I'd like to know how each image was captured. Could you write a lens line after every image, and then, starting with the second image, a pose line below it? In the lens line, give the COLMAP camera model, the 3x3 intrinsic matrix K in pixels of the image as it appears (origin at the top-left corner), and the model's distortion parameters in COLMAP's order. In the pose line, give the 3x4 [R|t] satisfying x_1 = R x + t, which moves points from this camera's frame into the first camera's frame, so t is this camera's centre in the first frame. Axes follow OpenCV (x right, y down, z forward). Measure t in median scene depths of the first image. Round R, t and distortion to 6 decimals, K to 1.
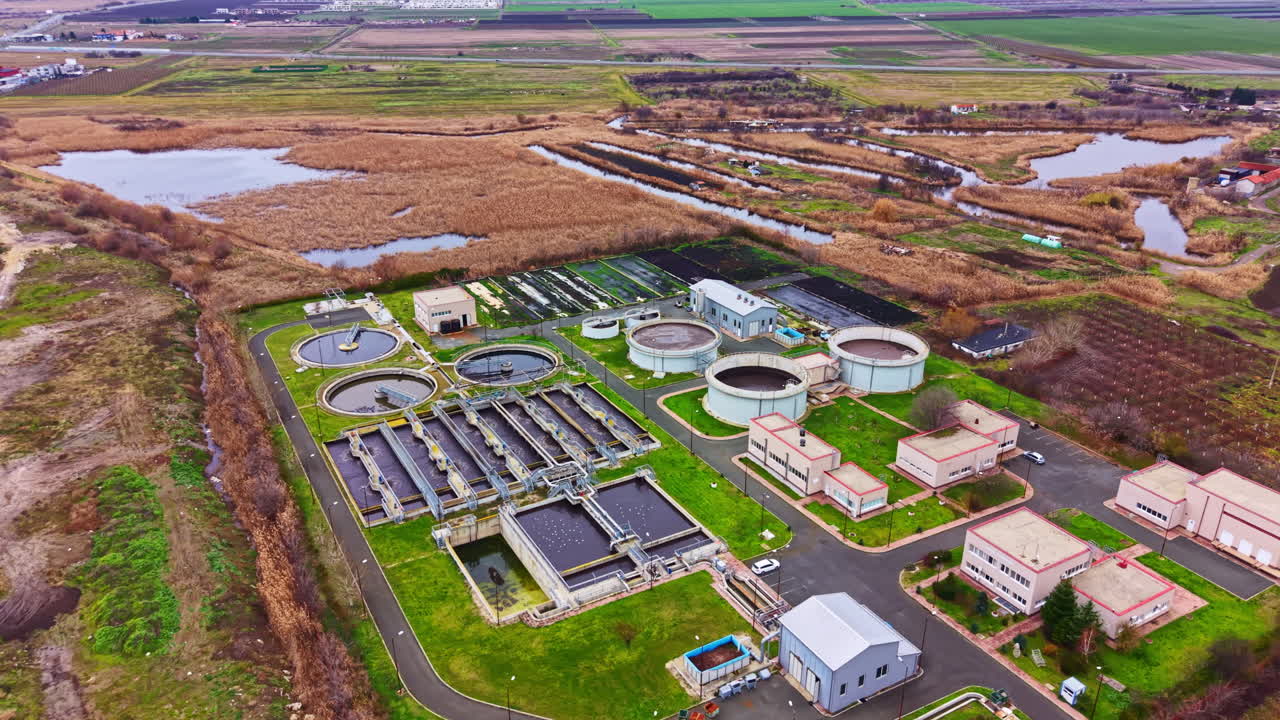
lens RADIAL K [[911.9, 0, 640.0], [0, 911.9, 360.0], [0, 0, 1]] dist [0.041557, -0.051020]
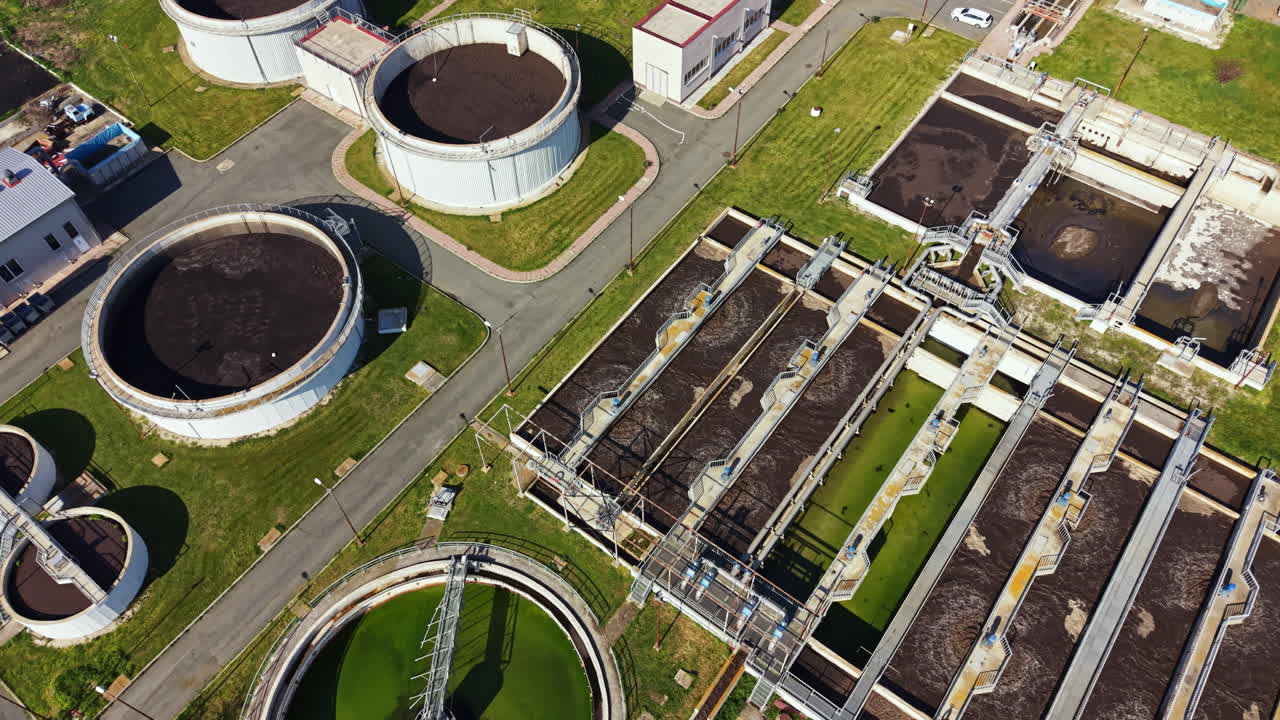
lens RADIAL K [[911.9, 0, 640.0], [0, 911.9, 360.0], [0, 0, 1]] dist [0.041557, -0.051020]
pose [[-0.402097, -0.741587, 0.536999, -0.284697], [0.369025, 0.405492, 0.836299, -0.308595], [-0.837937, 0.534439, 0.110617, 0.986570]]
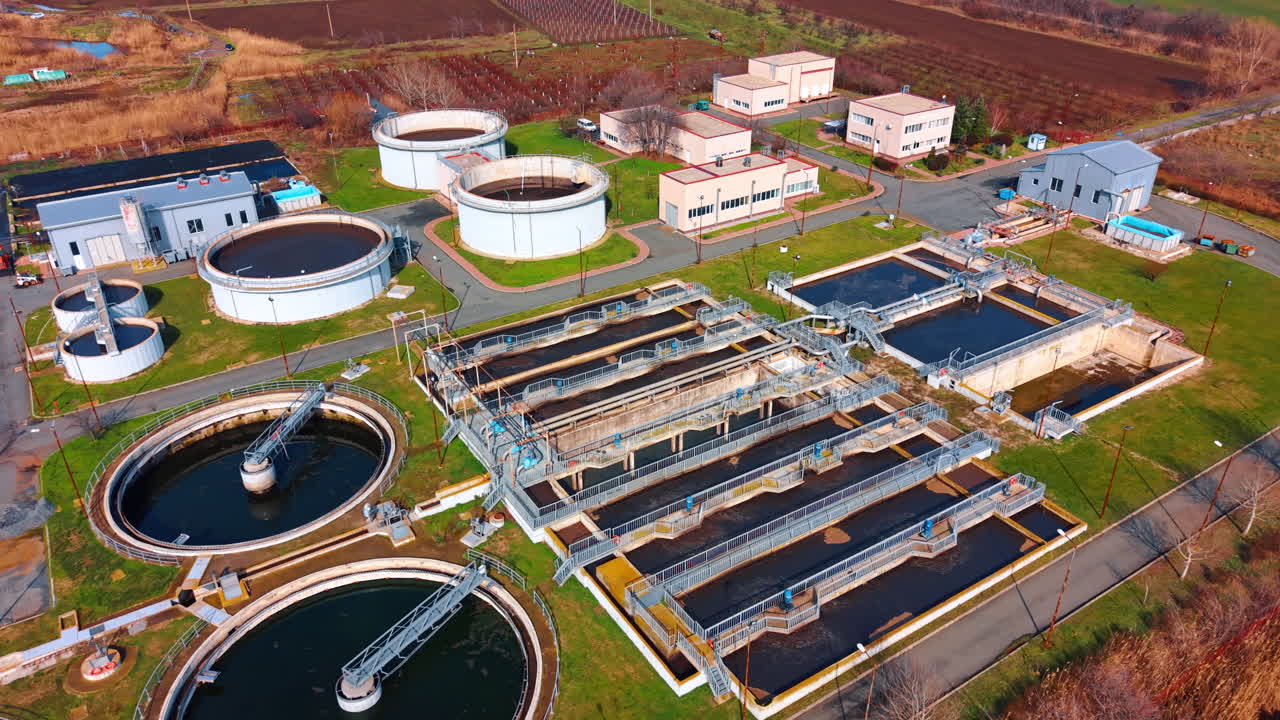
lens RADIAL K [[911.9, 0, 640.0], [0, 911.9, 360.0], [0, 0, 1]] dist [0.041557, -0.051020]
pose [[-0.053040, -0.486799, 0.871902, -0.541755], [0.398677, 0.790204, 0.465439, -0.166773], [-0.915556, 0.372295, 0.152163, 0.906490]]
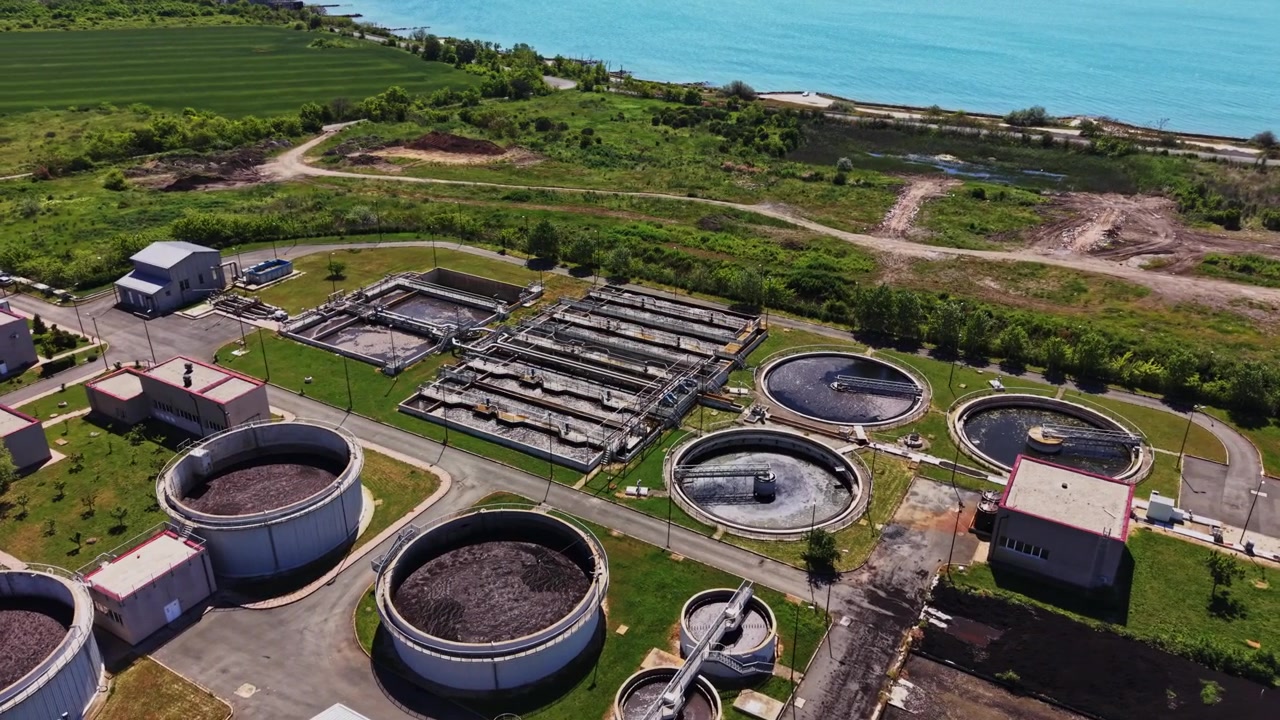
lens RADIAL K [[911.9, 0, 640.0], [0, 911.9, 360.0], [0, 0, 1]] dist [0.041557, -0.051020]
pose [[-0.859601, 0.217447, -0.462389, 0.180896], [-0.204621, 0.682709, 0.701455, -0.478737], [0.468206, 0.697586, -0.542363, 1.409838]]
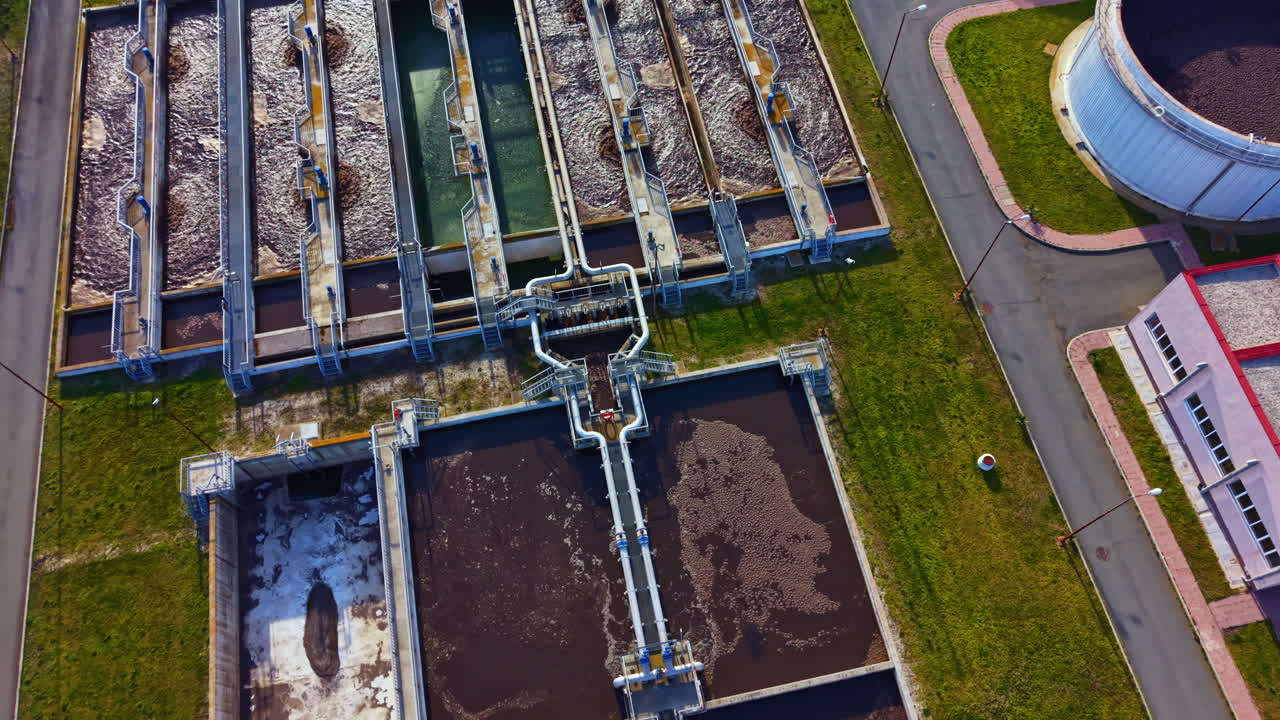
lens RADIAL K [[911.9, 0, 640.0], [0, 911.9, 360.0], [0, 0, 1]] dist [0.041557, -0.051020]
pose [[0.951558, 0.280450, -0.126039, -0.011287], [-0.129101, 0.736468, 0.664039, -0.096381], [0.279053, -0.615600, 0.736998, 0.640763]]
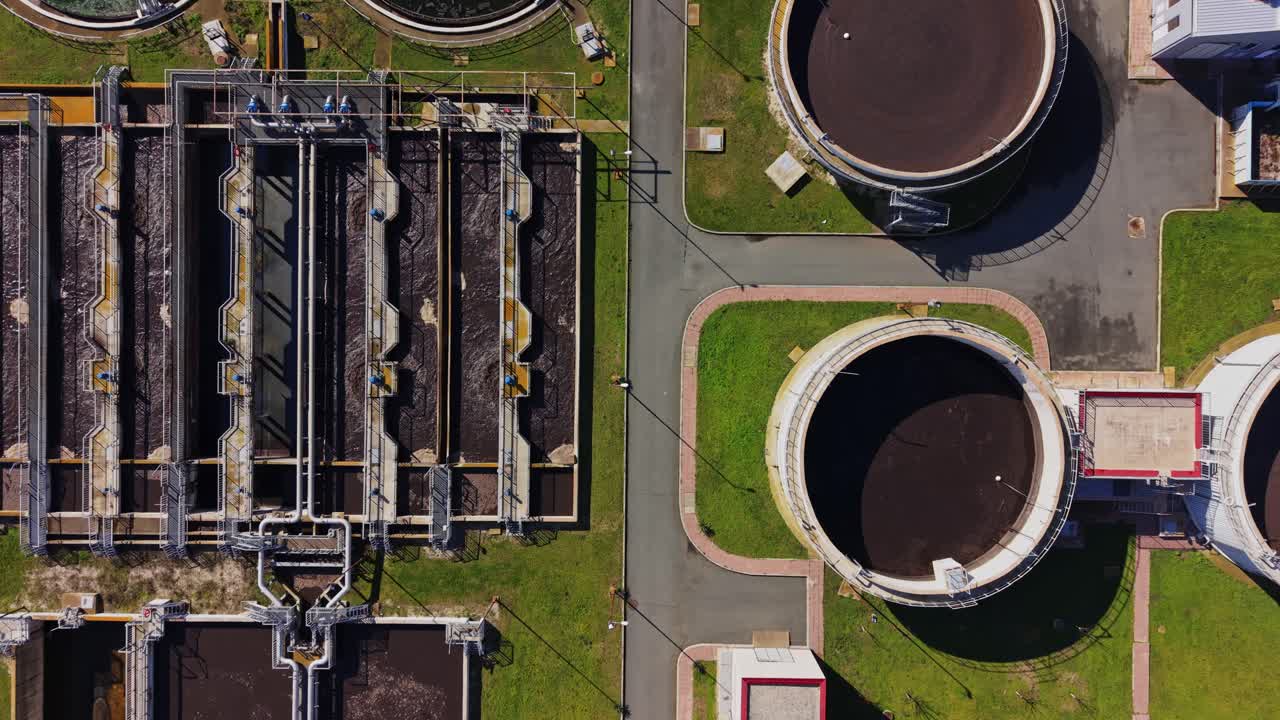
lens RADIAL K [[911.9, 0, 640.0], [0, 911.9, 360.0], [0, 0, 1]] dist [0.041557, -0.051020]
pose [[0.865025, 0.501727, 0.001234, 0.009144], [-0.192920, 0.330341, 0.923936, -0.325282], [0.463156, -0.799466, 0.382546, 0.871067]]
